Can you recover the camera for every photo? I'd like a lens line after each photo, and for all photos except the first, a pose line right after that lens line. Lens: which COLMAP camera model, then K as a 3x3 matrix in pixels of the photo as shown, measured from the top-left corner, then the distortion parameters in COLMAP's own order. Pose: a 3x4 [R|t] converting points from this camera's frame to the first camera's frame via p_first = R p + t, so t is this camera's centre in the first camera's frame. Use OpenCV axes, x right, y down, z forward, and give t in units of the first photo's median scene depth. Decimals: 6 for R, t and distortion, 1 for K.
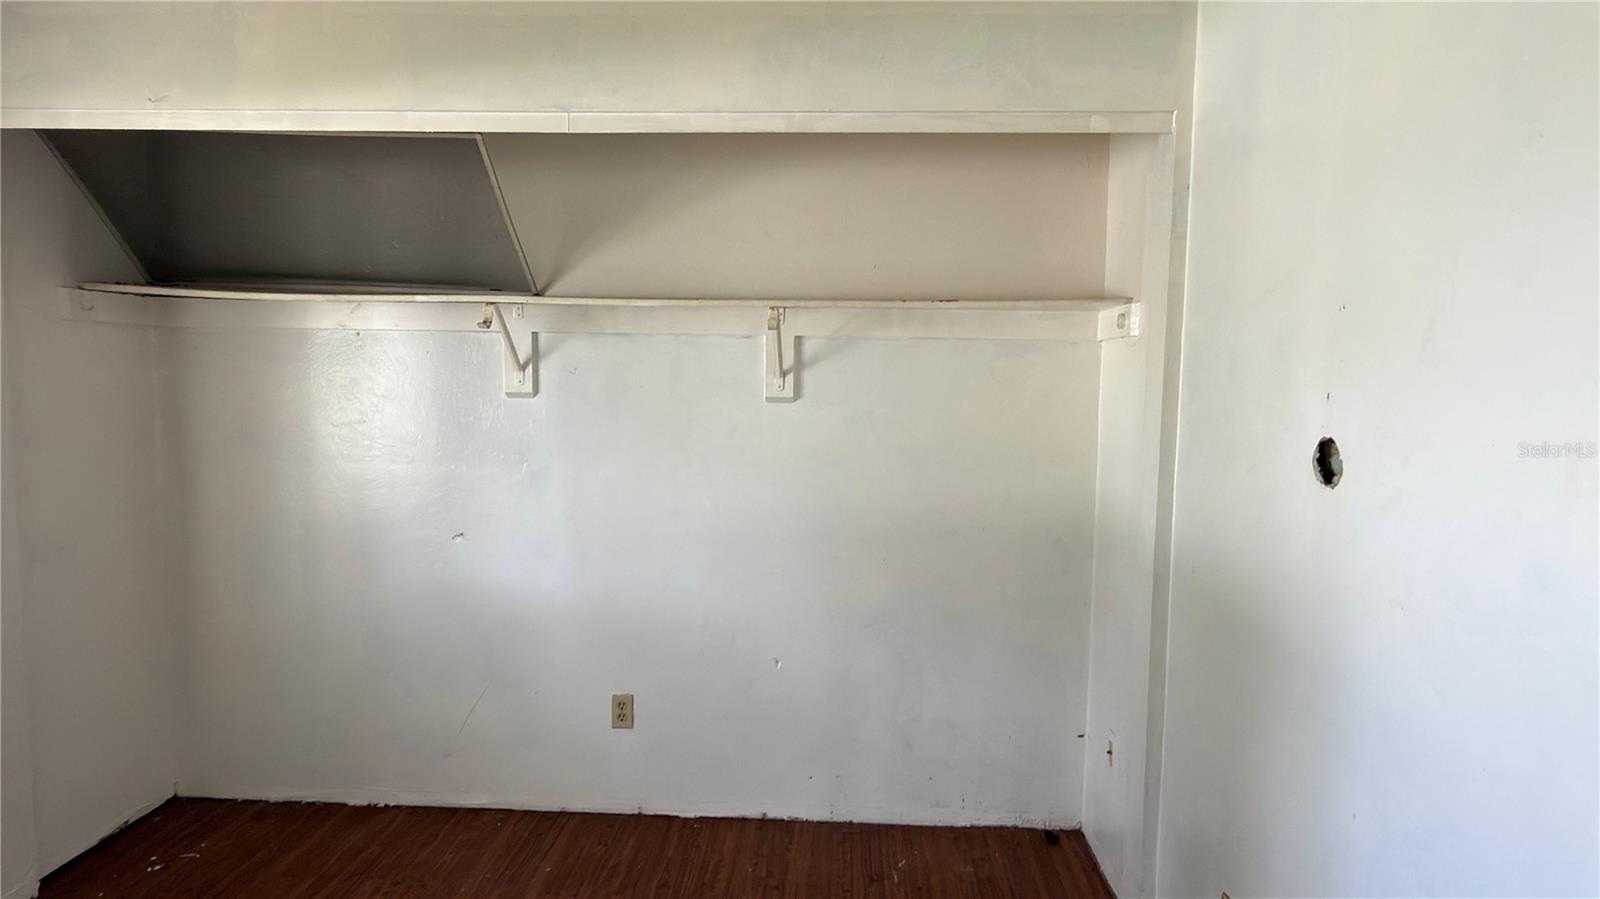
lens RADIAL K [[970.0, 0, 799.4], [0, 970.0, 451.5], [0, 0, 1]] dist [0.003135, -0.001580]
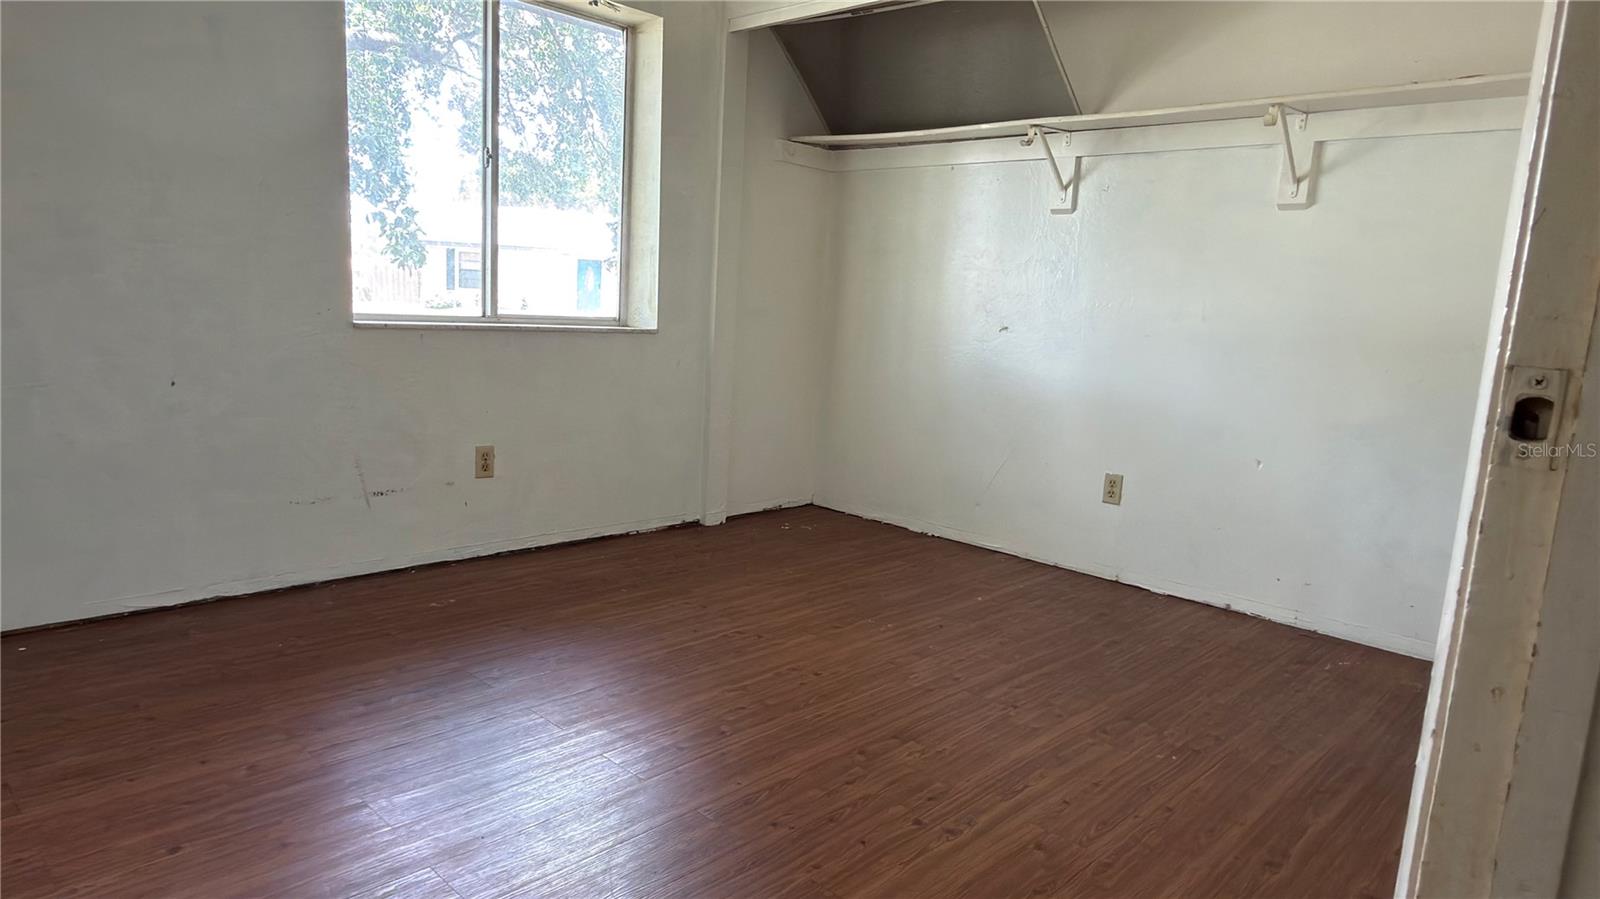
lens RADIAL K [[970.0, 0, 797.9], [0, 970.0, 449.1], [0, 0, 1]] dist [0.003135, -0.001580]
pose [[0.753336, 0.129079, -0.644844, 0.279681], [-0.105934, 0.991562, 0.074724, 0.178645], [0.649048, 0.012018, 0.760653, -0.121952]]
